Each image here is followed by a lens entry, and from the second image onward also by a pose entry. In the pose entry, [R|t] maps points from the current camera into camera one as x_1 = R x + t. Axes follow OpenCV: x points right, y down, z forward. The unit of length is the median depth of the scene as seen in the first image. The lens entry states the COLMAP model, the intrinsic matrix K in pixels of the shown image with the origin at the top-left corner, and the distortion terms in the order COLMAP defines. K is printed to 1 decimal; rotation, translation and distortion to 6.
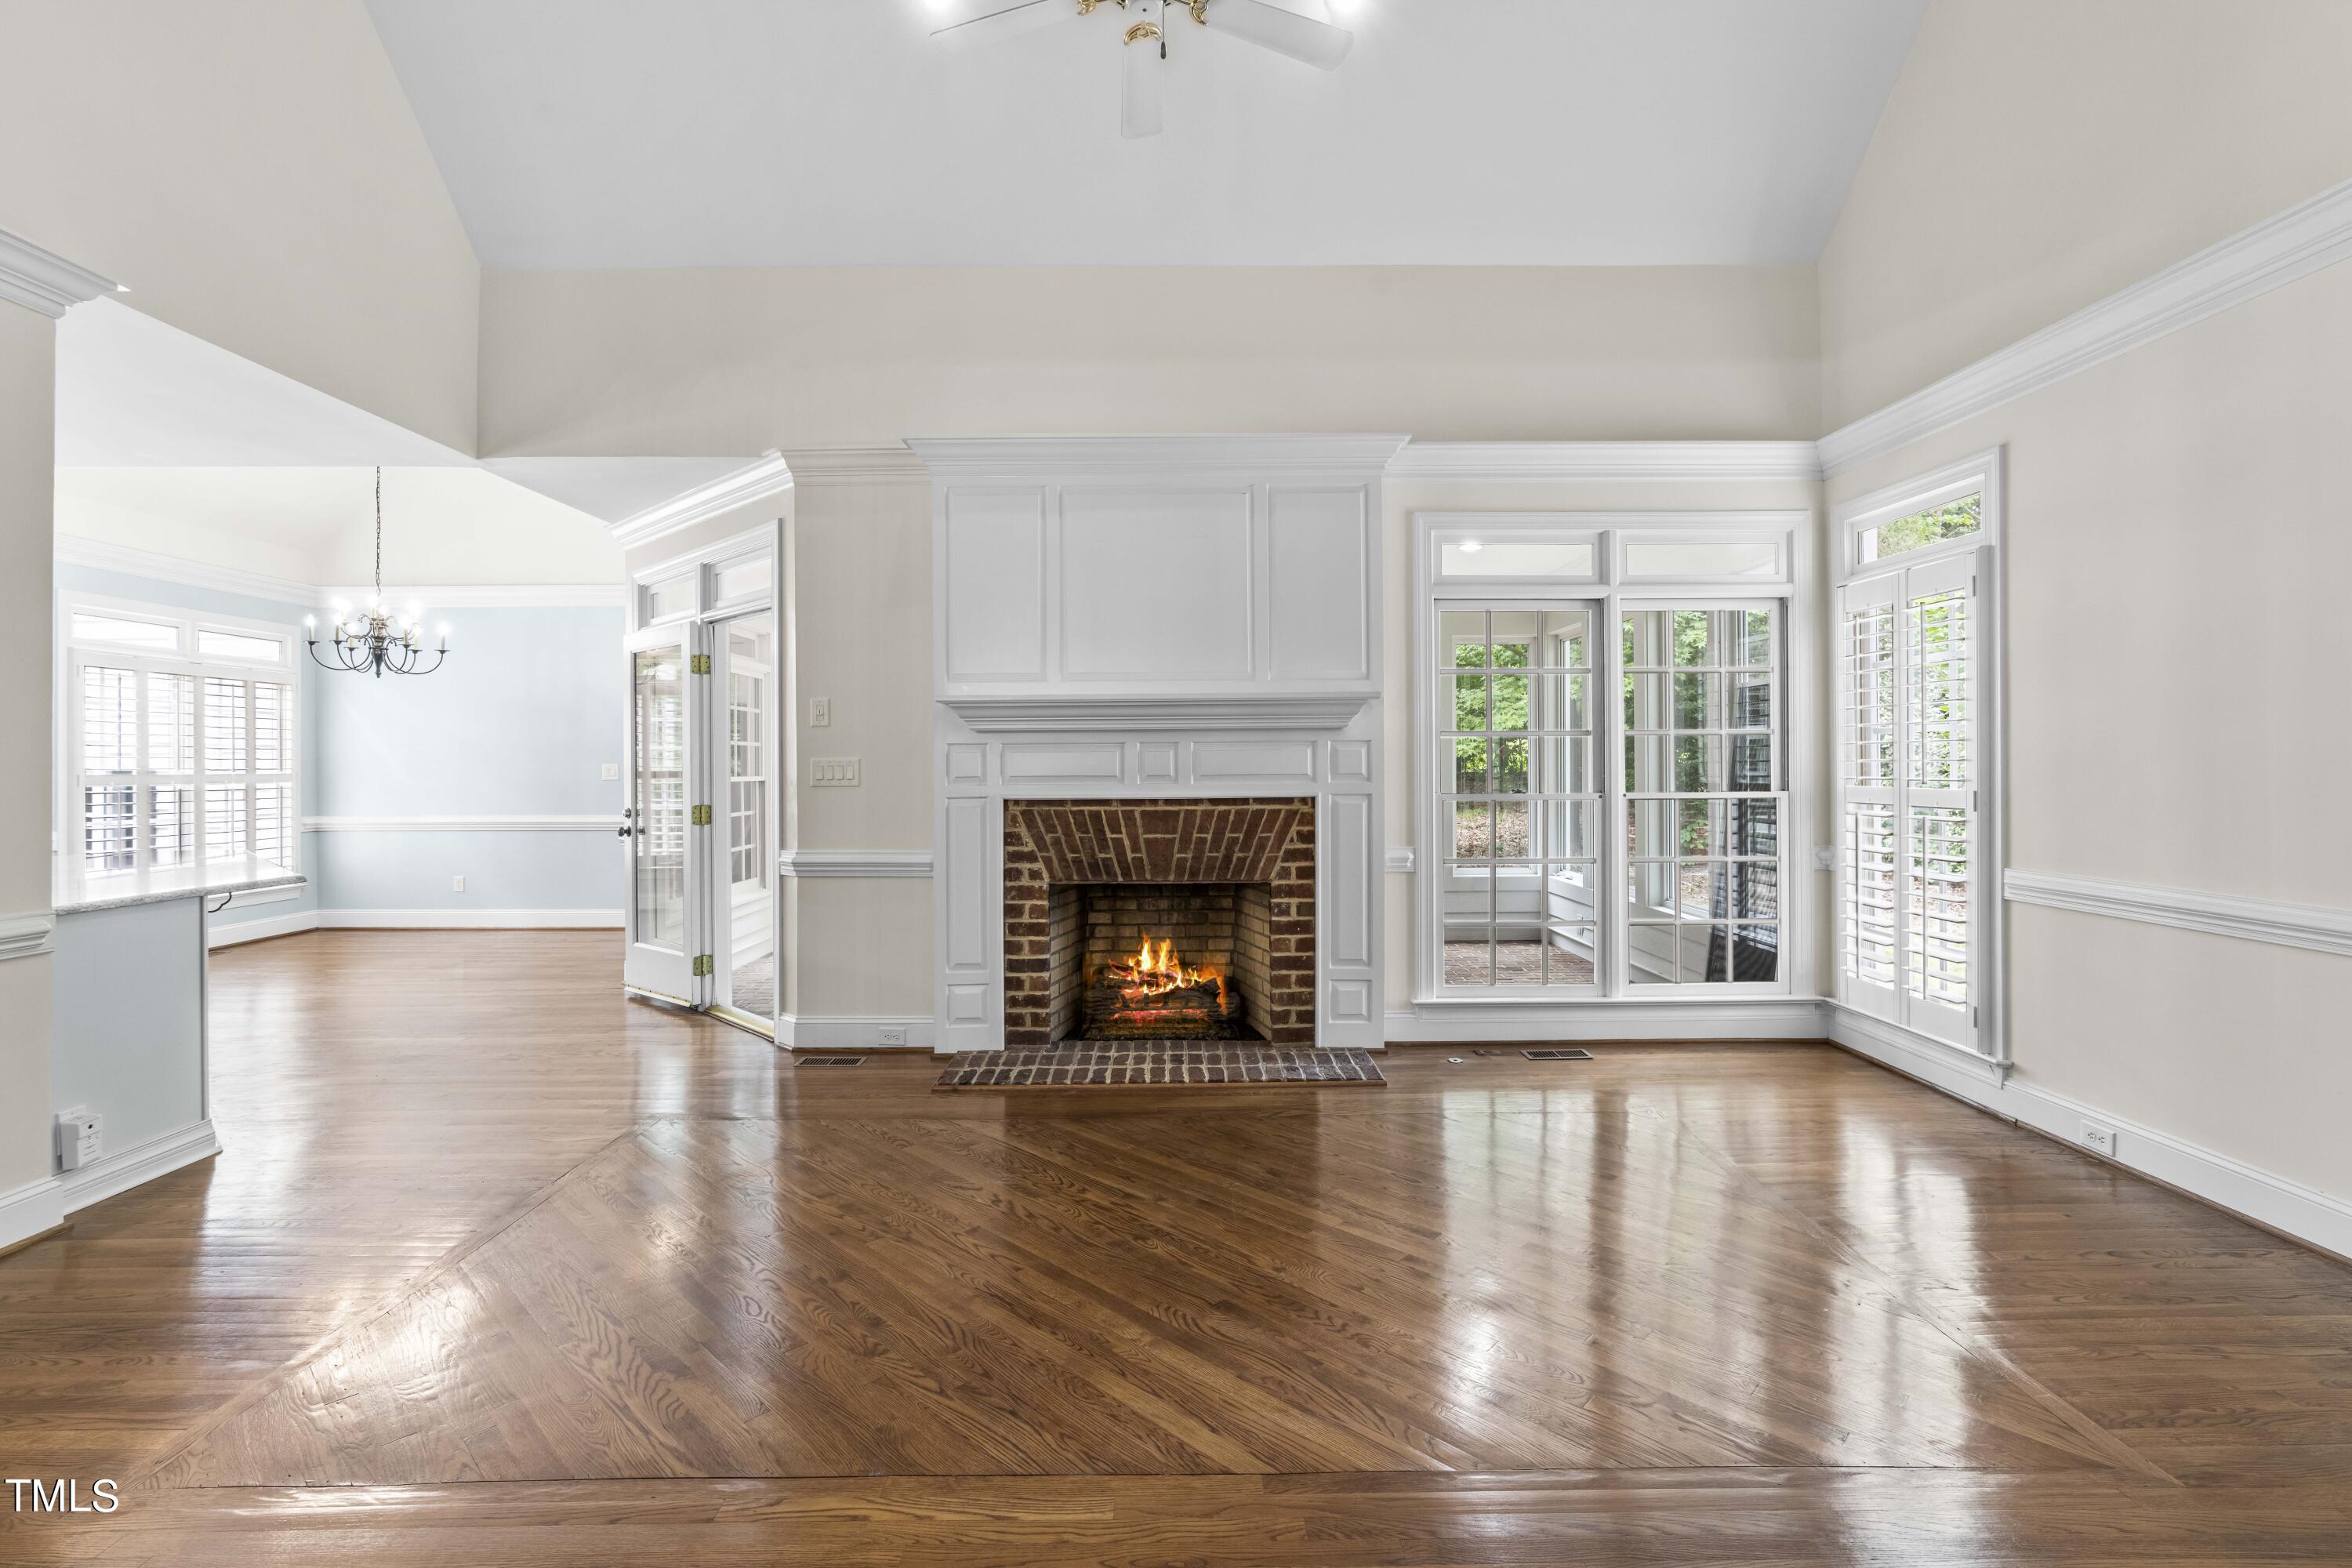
lens RADIAL K [[1076.2, 0, 1184.6], [0, 1076.2, 776.5], [0, 0, 1]] dist [-0.002632, 0.000188]
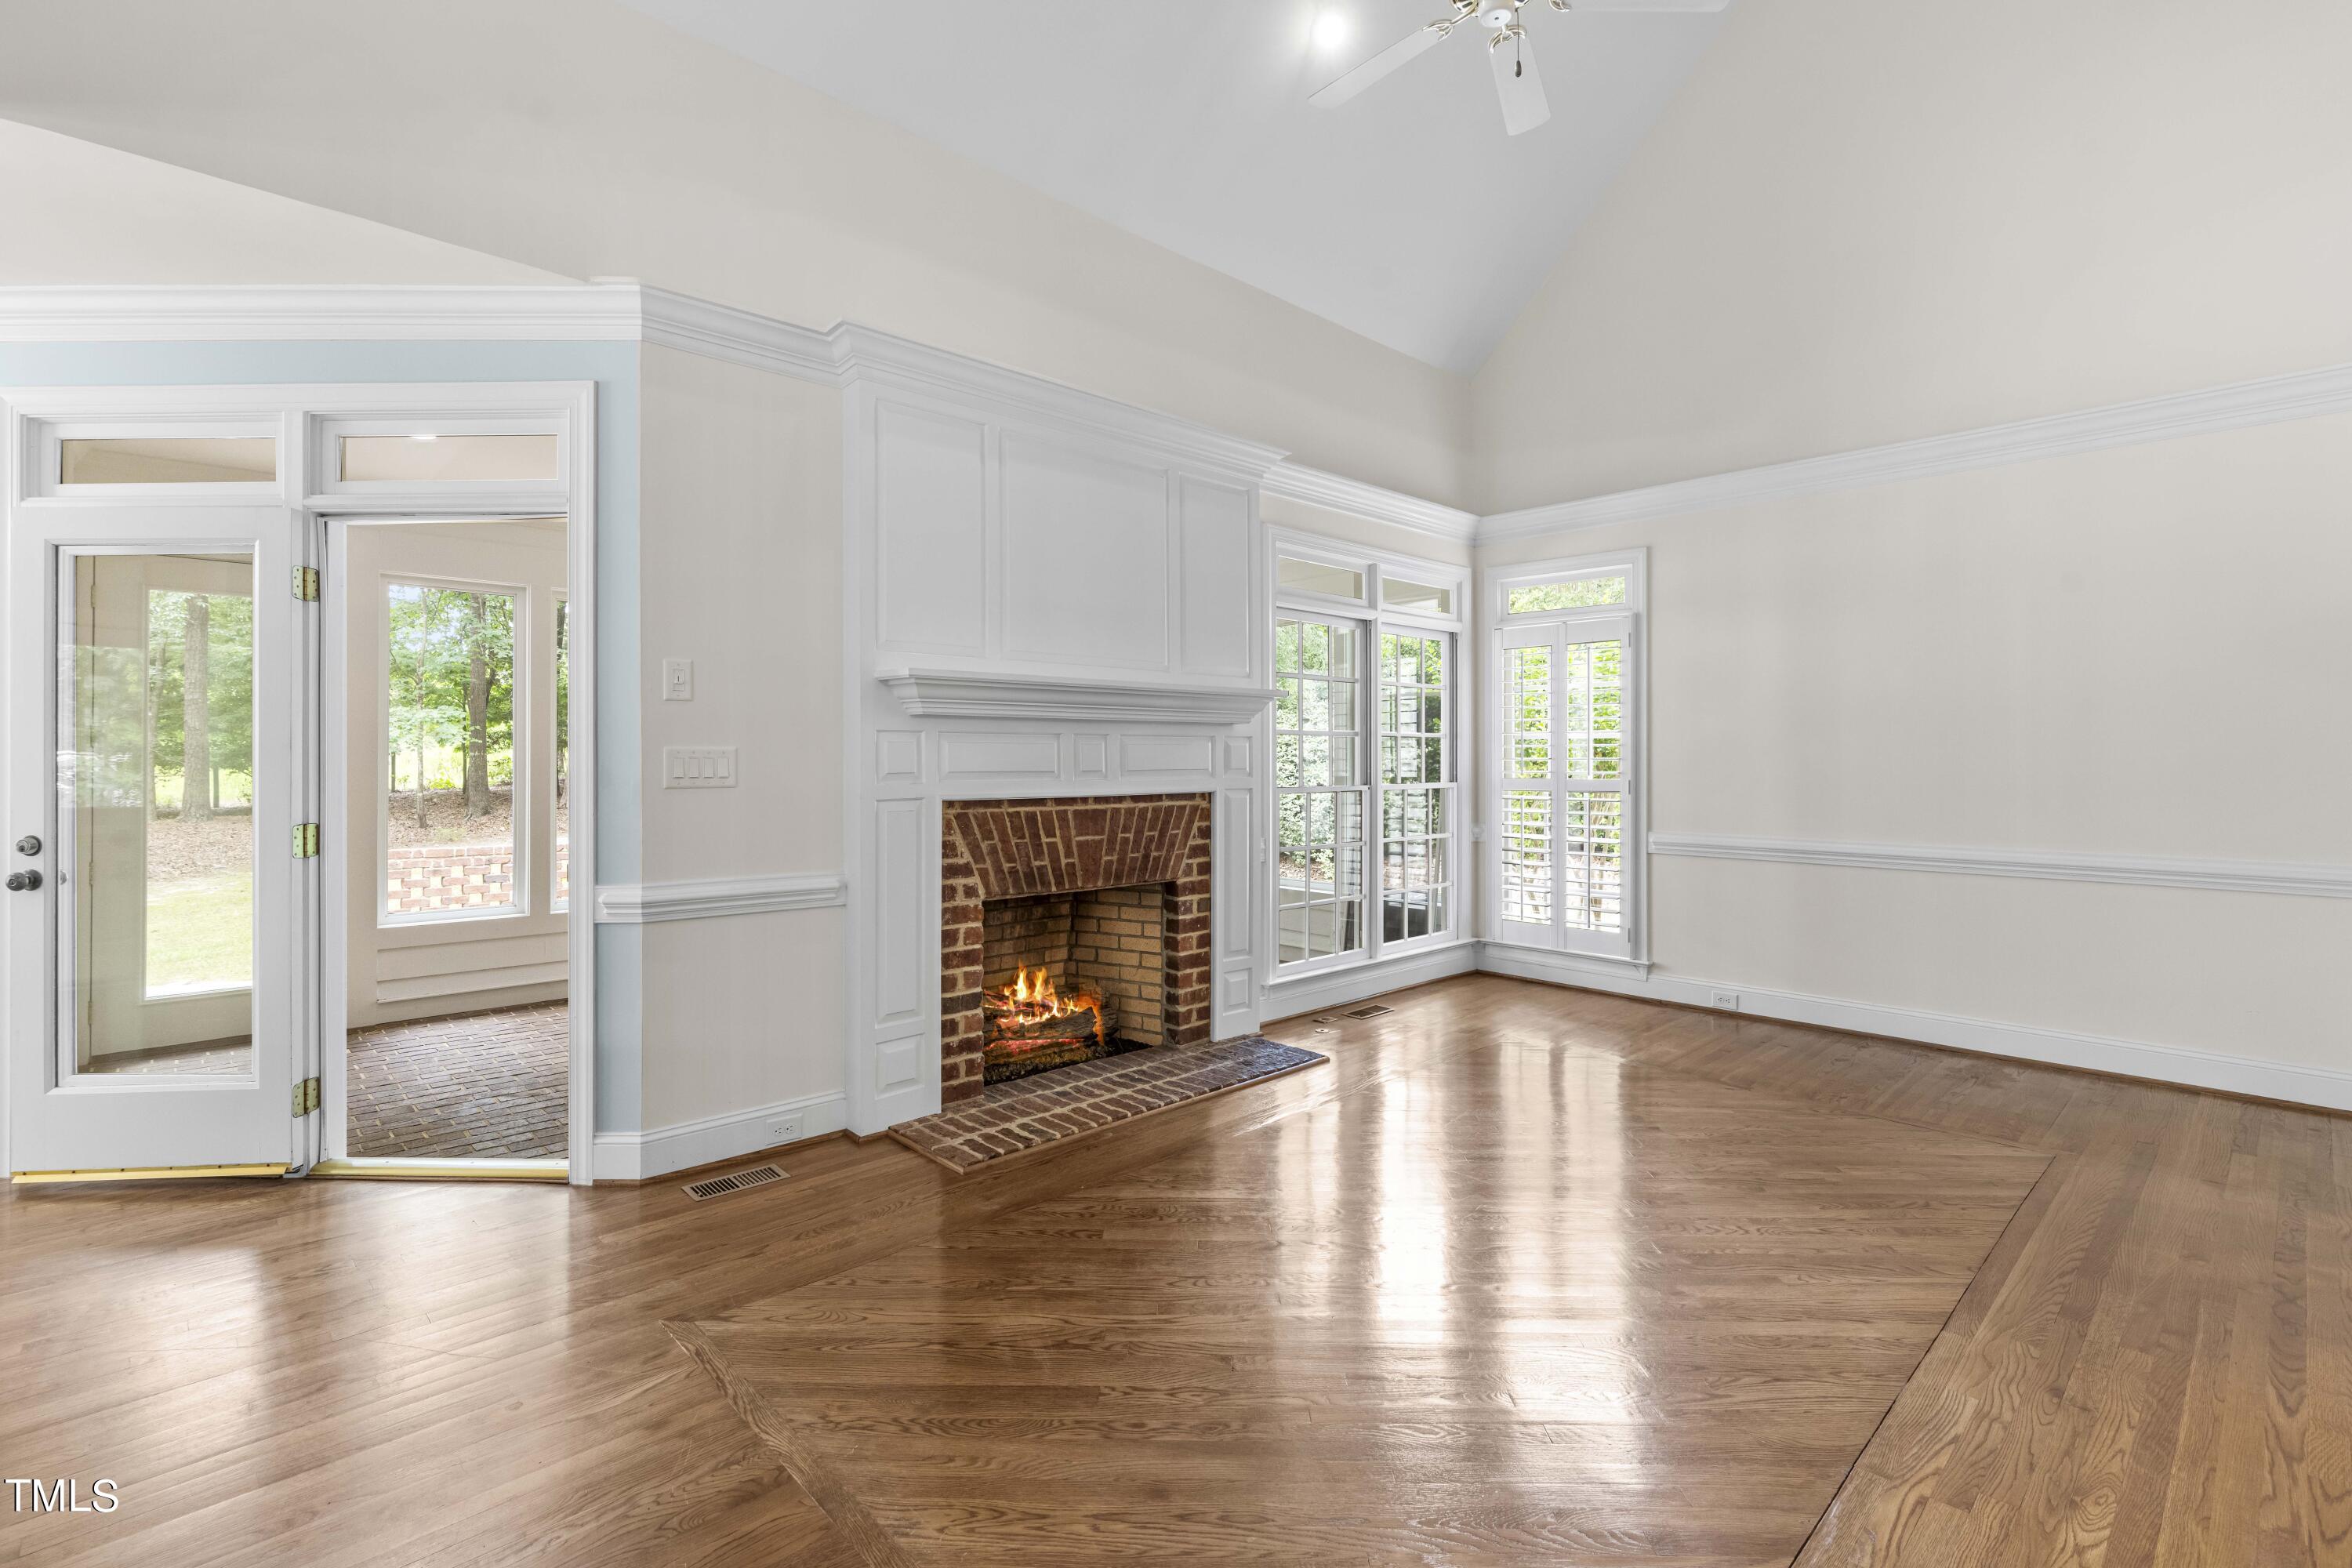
lens RADIAL K [[1076.2, 0, 1191.0], [0, 1076.2, 769.4], [0, 0, 1]] dist [-0.002632, 0.000188]
pose [[0.730049, -0.000911, 0.683395, -0.578049], [0.004429, 0.999984, -0.003398, 0.001323], [-0.683381, 0.005507, 0.730041, 0.282060]]
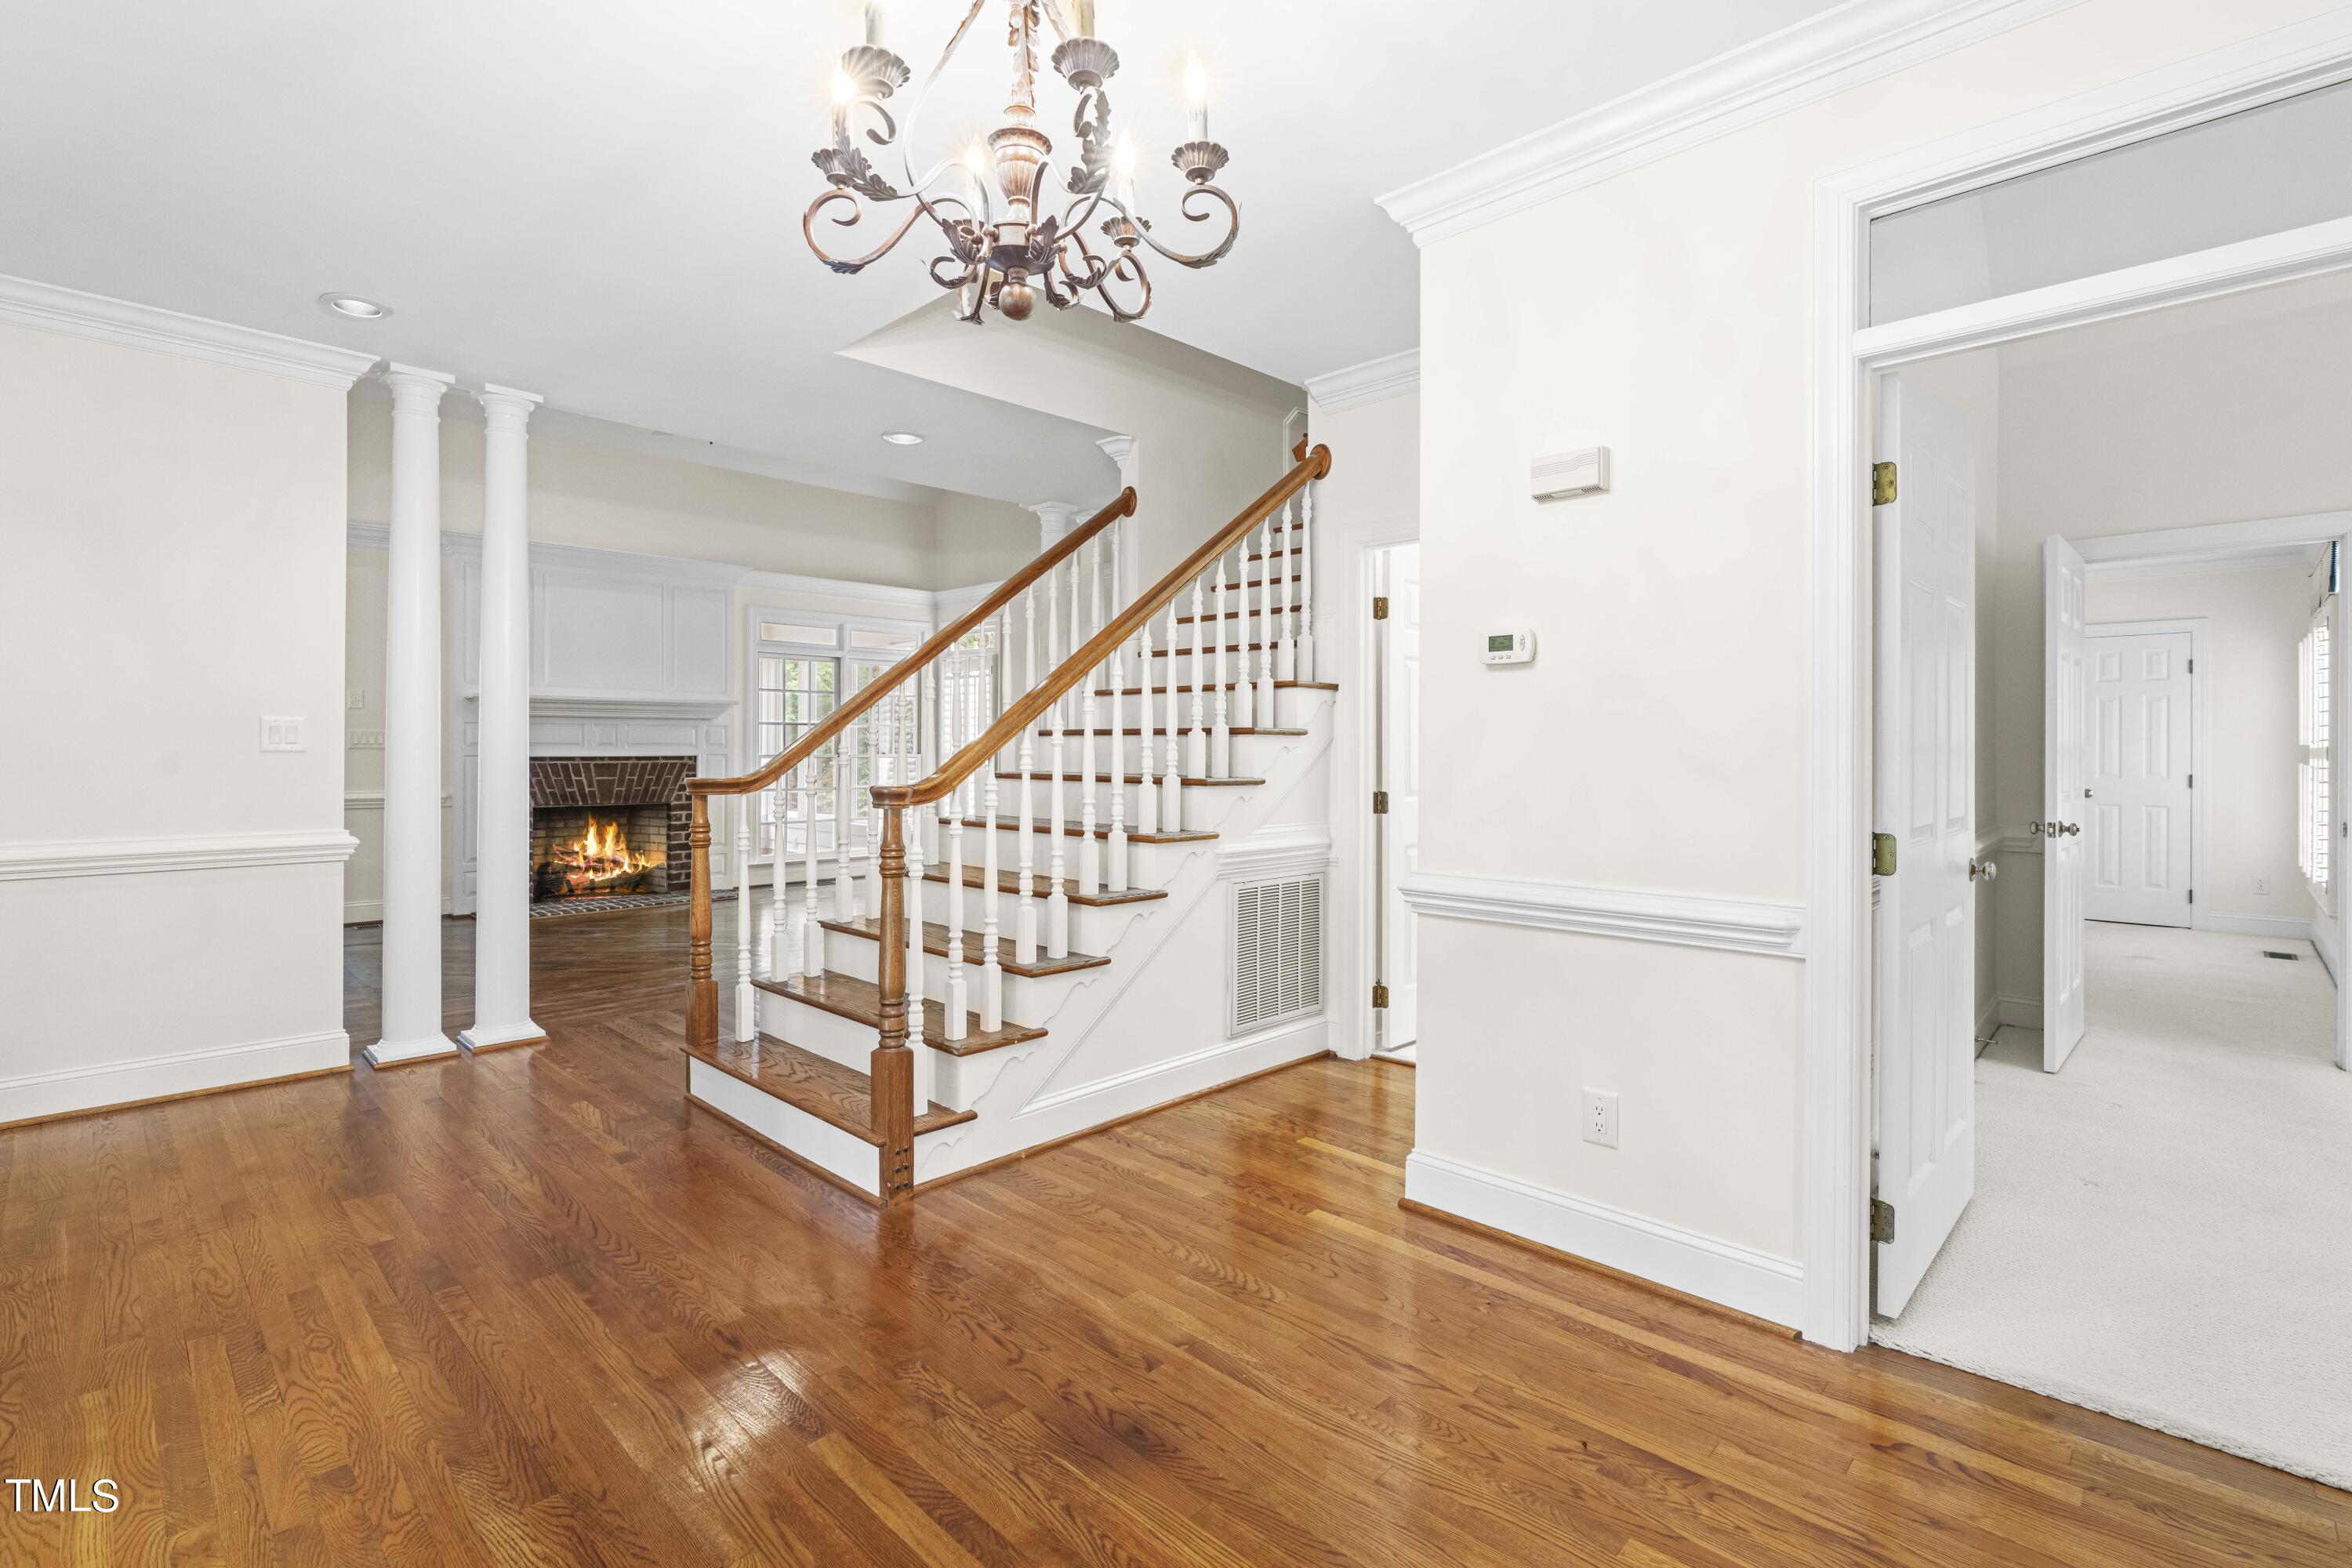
lens RADIAL K [[1076.2, 0, 1172.9], [0, 1076.2, 763.5], [0, 0, 1]] dist [-0.002632, 0.000188]
pose [[0.714257, -0.001838, 0.699882, -0.586001], [-0.007725, 0.999915, 0.010509, 0.006183], [-0.699841, -0.012913, 0.714182, -0.888361]]
